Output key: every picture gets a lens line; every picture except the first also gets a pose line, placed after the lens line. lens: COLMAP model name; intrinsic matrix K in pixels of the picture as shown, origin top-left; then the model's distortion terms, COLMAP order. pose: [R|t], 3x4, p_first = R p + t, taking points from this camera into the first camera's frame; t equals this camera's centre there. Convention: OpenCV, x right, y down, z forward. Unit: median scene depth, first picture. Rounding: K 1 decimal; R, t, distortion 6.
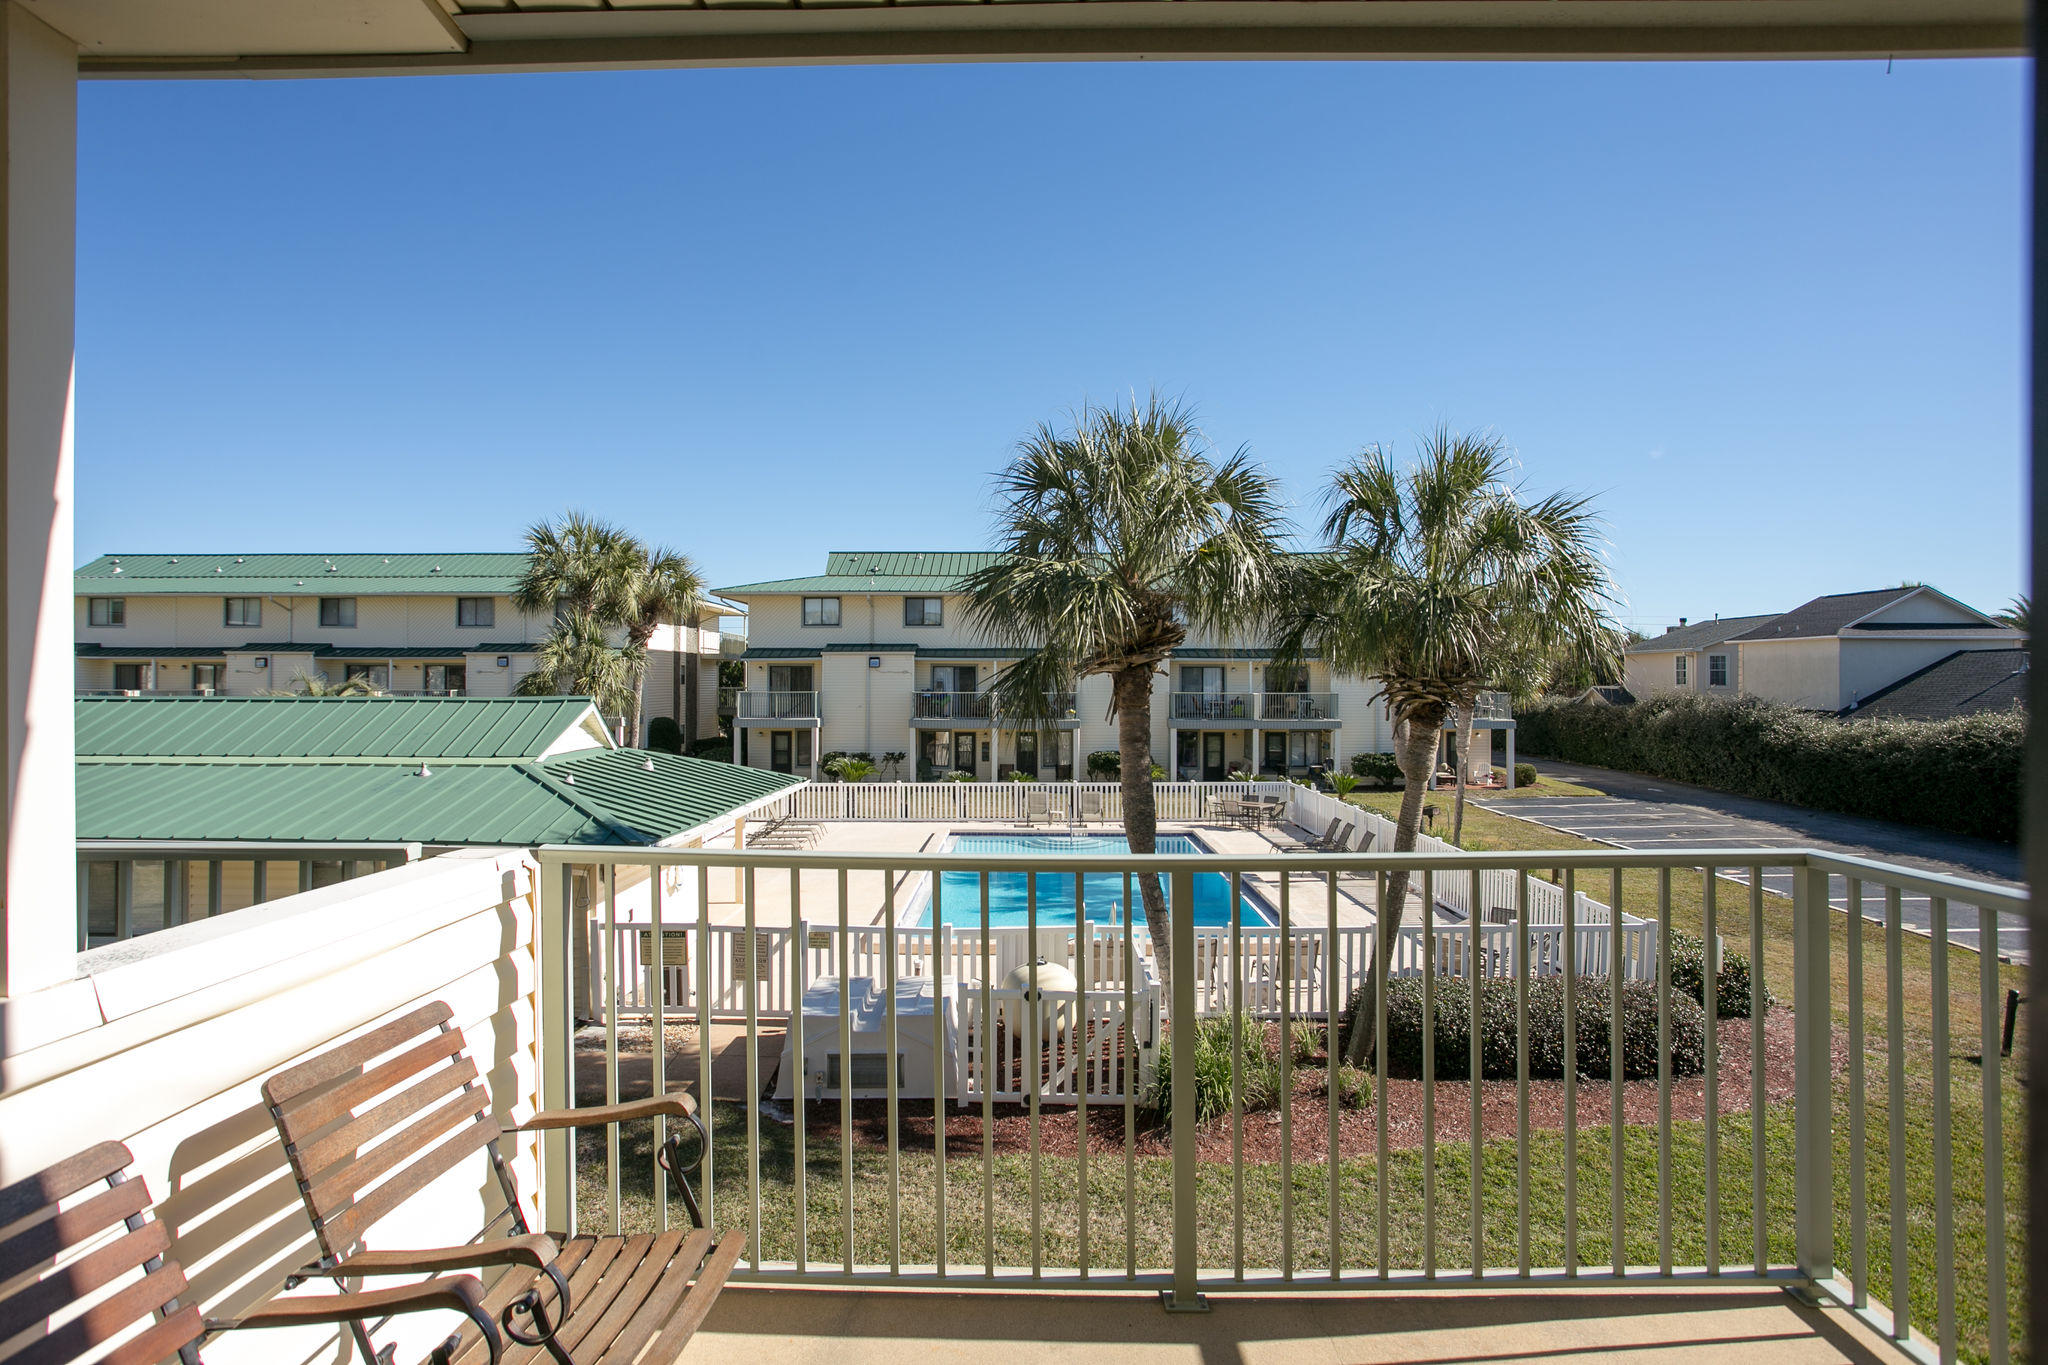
lens RADIAL K [[1142.6, 0, 1016.0], [0, 1142.6, 678.3], [0, 0, 1]] dist [-0.043726, 0.019233]
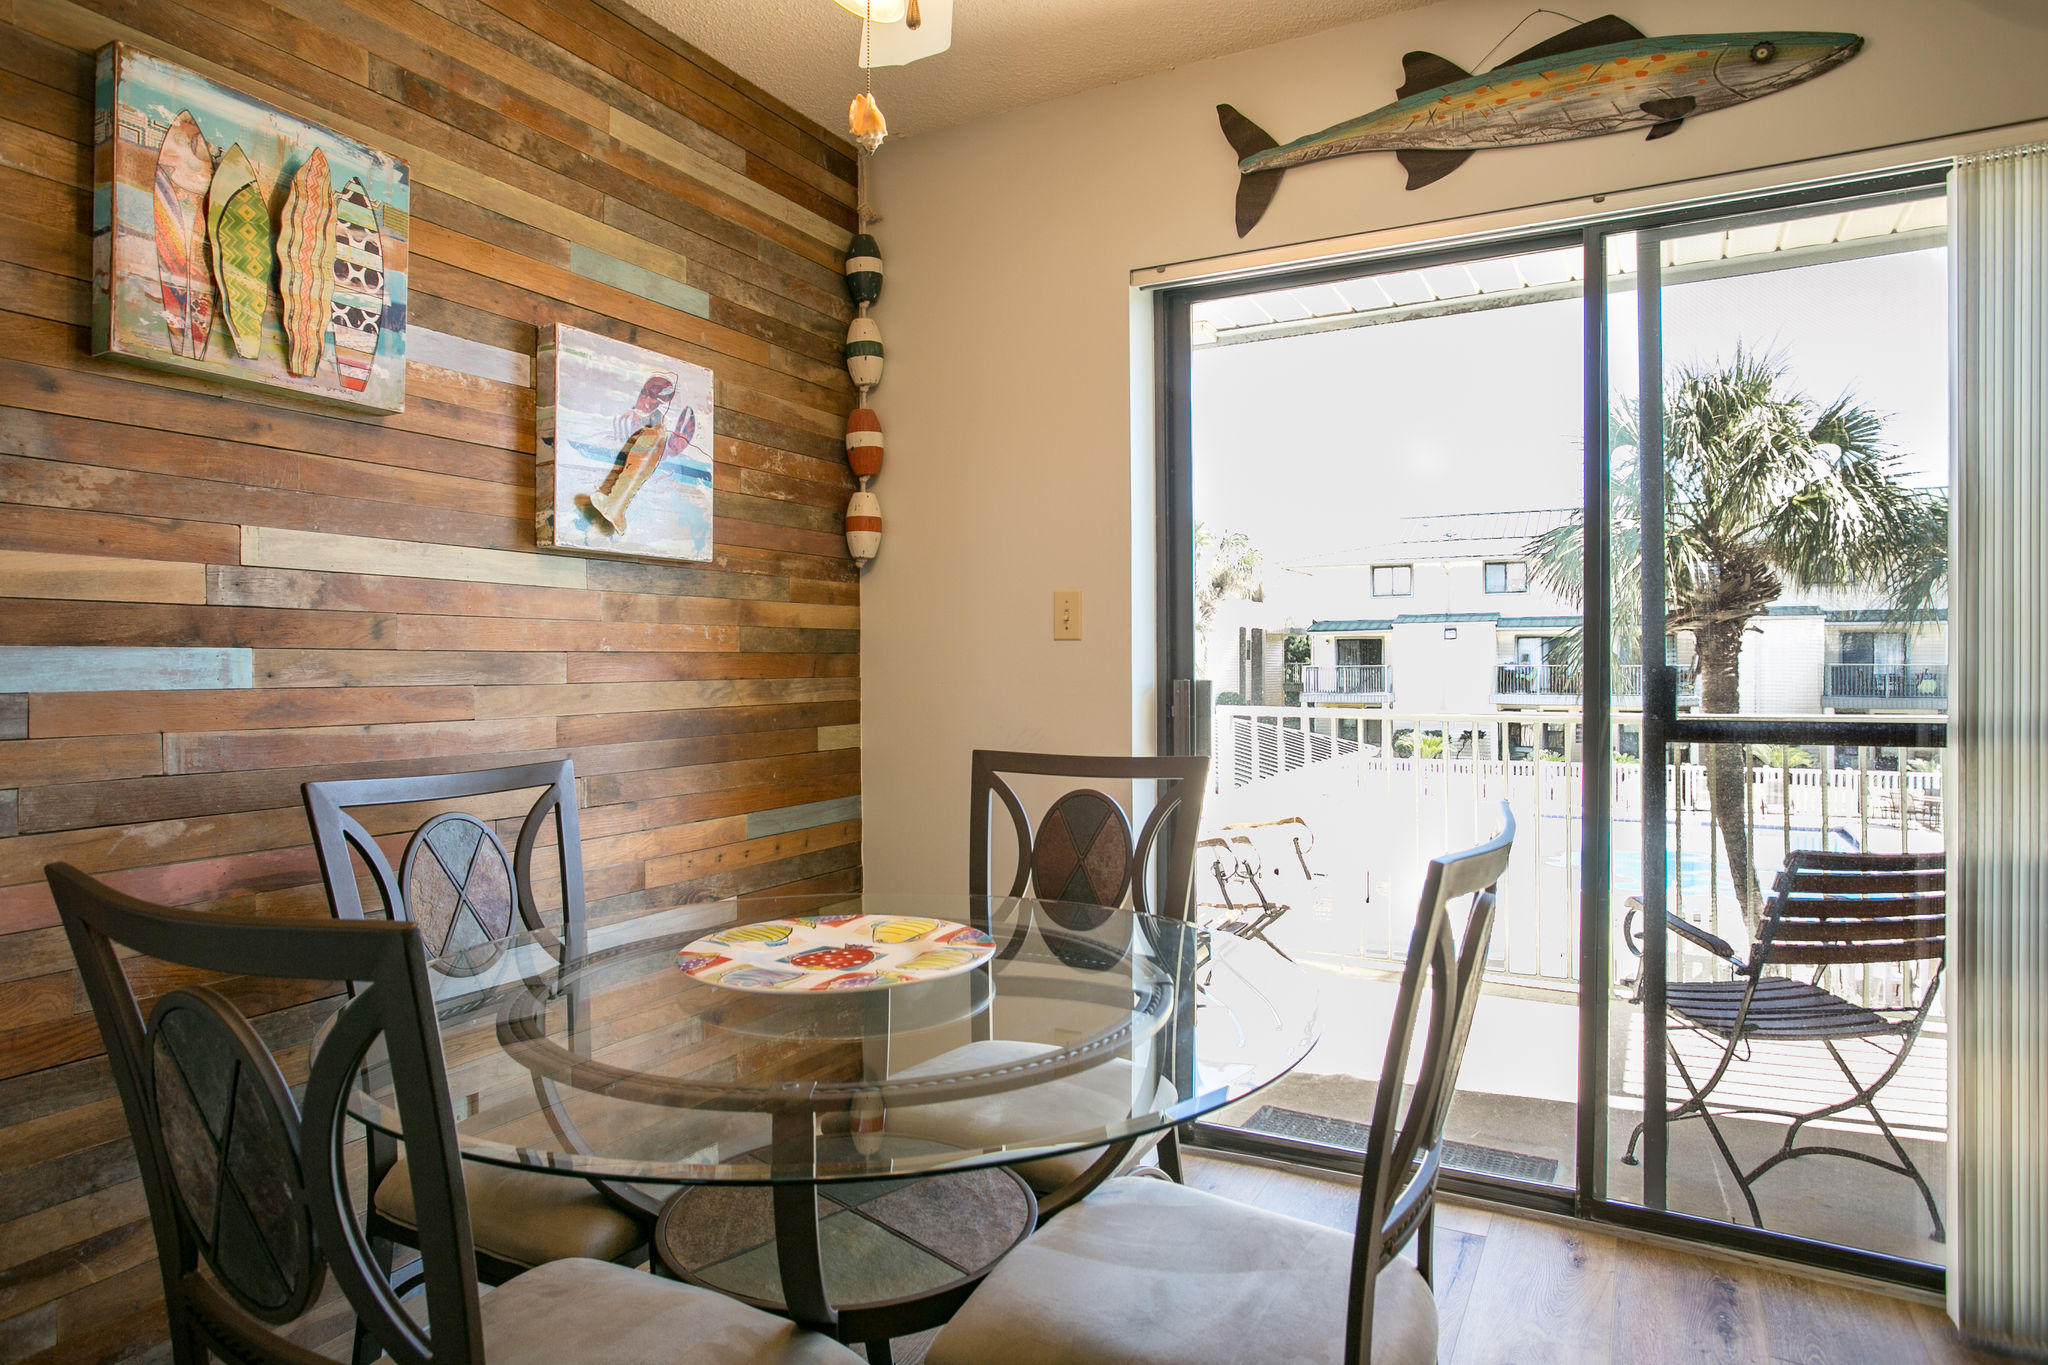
lens RADIAL K [[1185.1, 0, 1016.7], [0, 1185.1, 681.0], [0, 0, 1]] dist [-0.046351, 0.035576]
pose [[0.888149, 0.001728, -0.459552, 0.028142], [0.008711, 0.999750, 0.020595, 0.011256], [0.459472, -0.022294, 0.887912, -0.132605]]
